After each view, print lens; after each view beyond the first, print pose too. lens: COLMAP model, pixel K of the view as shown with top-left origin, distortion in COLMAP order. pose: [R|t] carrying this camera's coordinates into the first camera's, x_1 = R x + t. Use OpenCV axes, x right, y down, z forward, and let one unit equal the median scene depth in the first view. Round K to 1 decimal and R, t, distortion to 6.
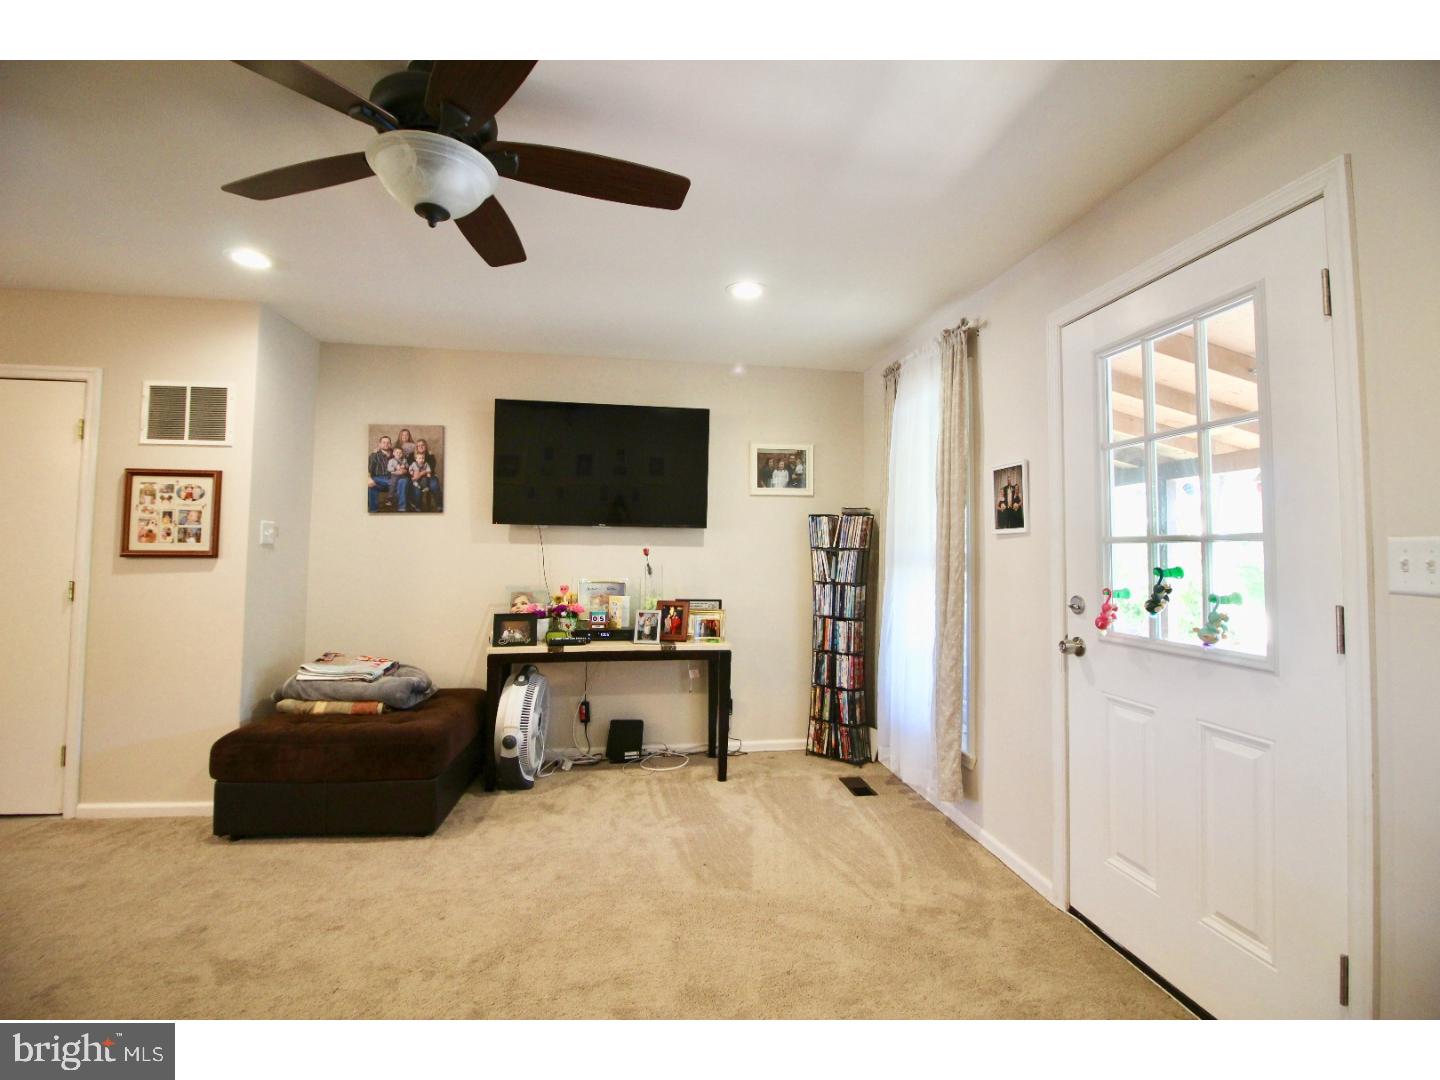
lens RADIAL K [[662.1, 0, 722.0], [0, 662.1, 516.7], [0, 0, 1]] dist [-0.000116, -0.014572]
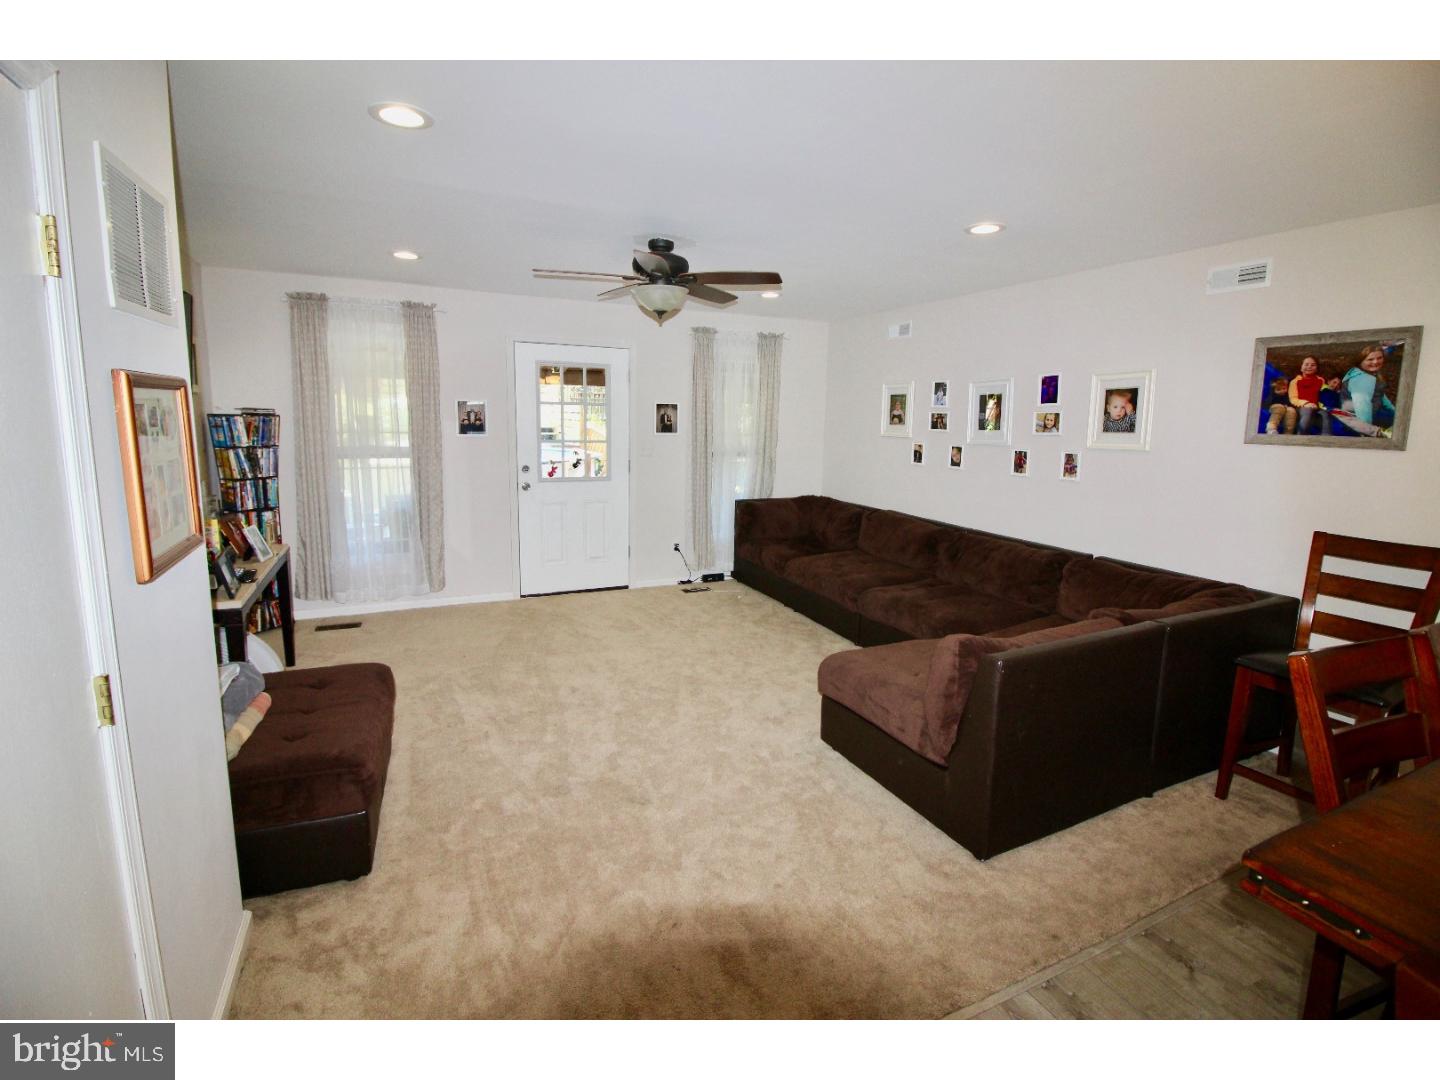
lens RADIAL K [[662.1, 0, 722.0], [0, 662.1, 516.7], [0, 0, 1]] dist [-0.000116, -0.014572]
pose [[-0.280504, -0.159206, 0.946557, -1.238755], [-0.073426, 0.986818, 0.144218, -0.058337], [-0.957040, -0.029048, -0.288496, 0.657122]]
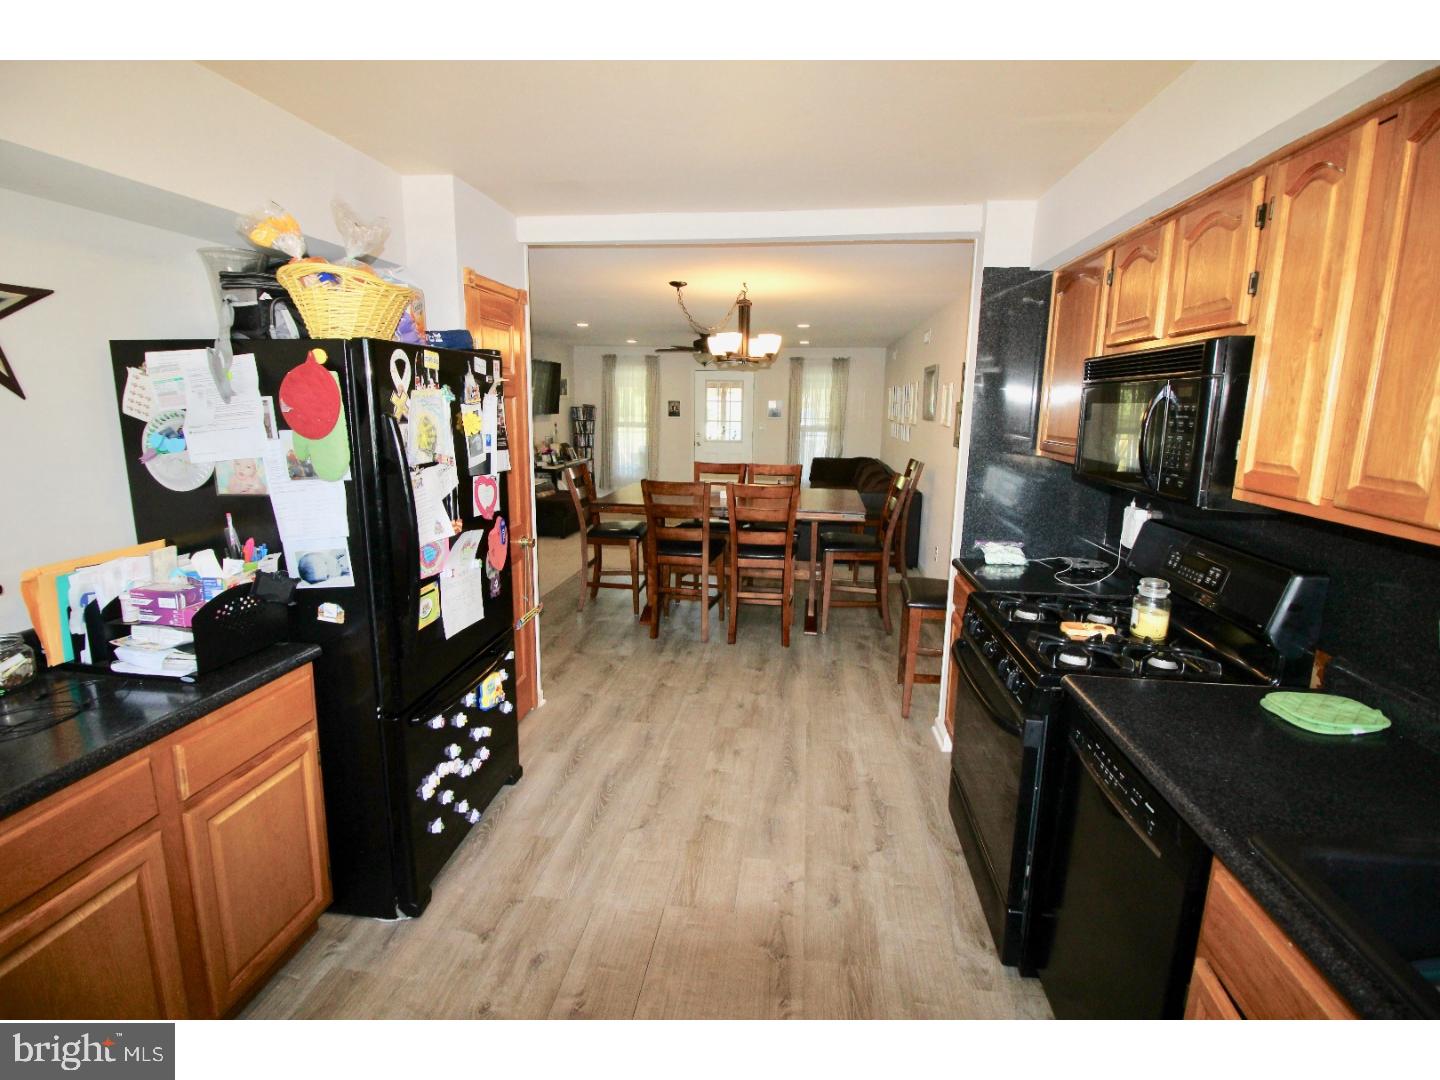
lens RADIAL K [[662.1, 0, 722.0], [0, 662.1, 516.7], [0, 0, 1]] dist [-0.000116, -0.014572]
pose [[0.274519, -0.176276, 0.945286, -2.537720], [-0.062863, 0.977661, 0.200569, -0.159414], [-0.959525, -0.114483, 0.257306, -0.268090]]
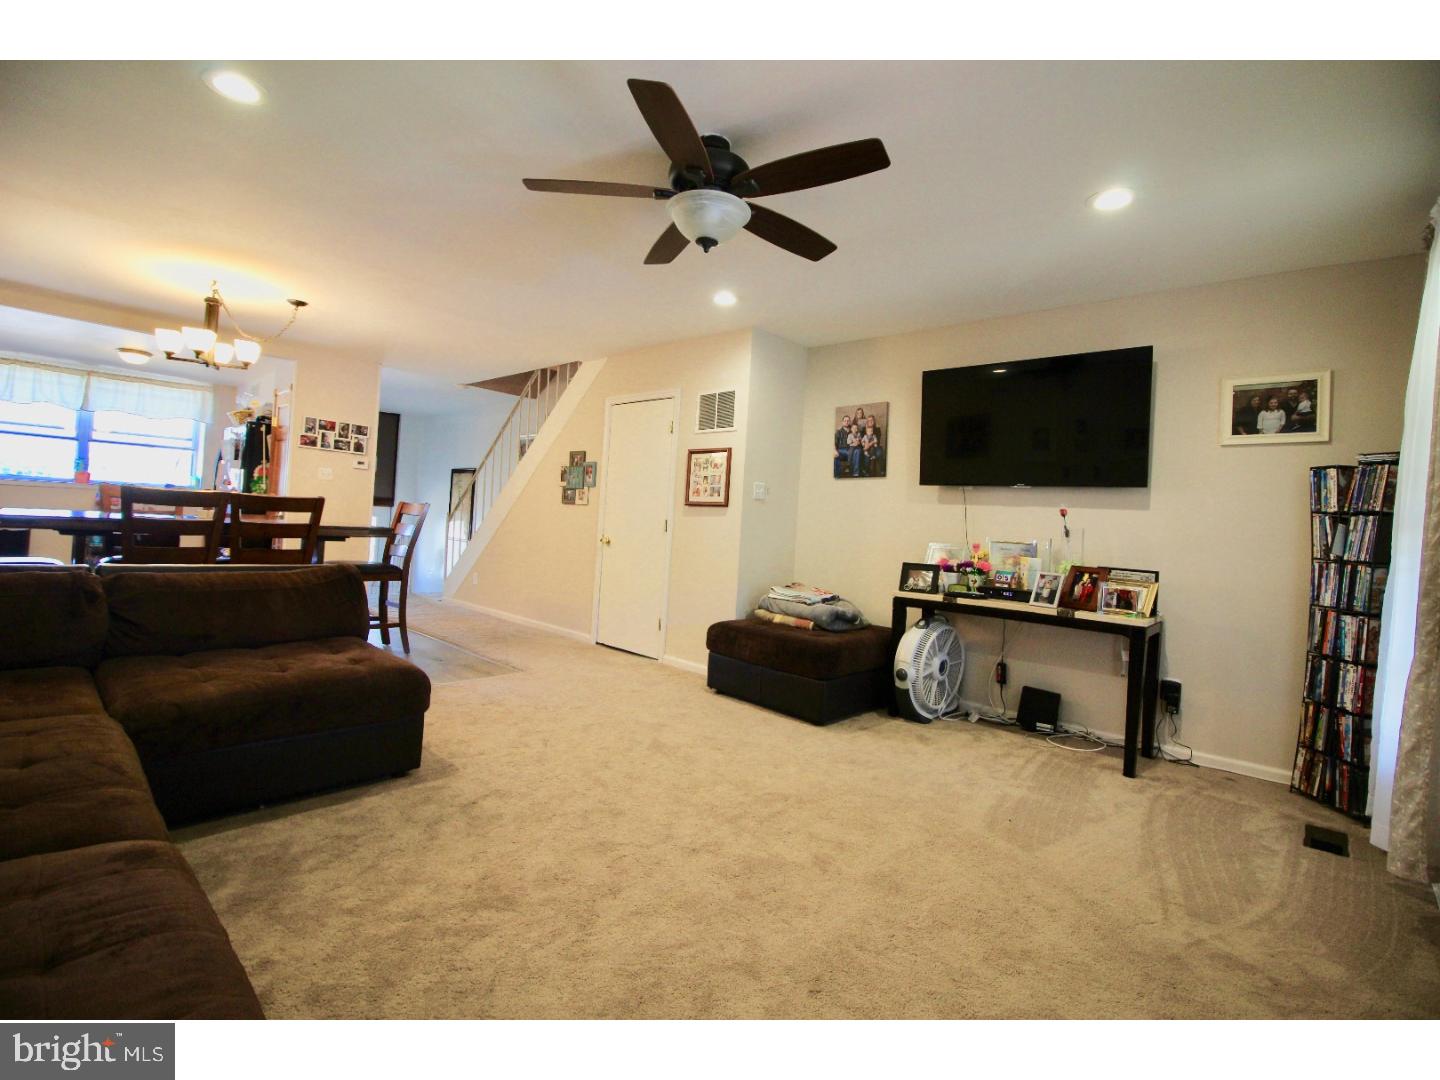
lens RADIAL K [[662.1, 0, 722.0], [0, 662.1, 516.7], [0, 0, 1]] dist [-0.000116, -0.014572]
pose [[0.626192, 0.017486, -0.779473, 0.340622], [-0.011255, 0.999847, 0.013387, 0.057531], [0.779588, 0.000390, 0.626293, 0.053894]]
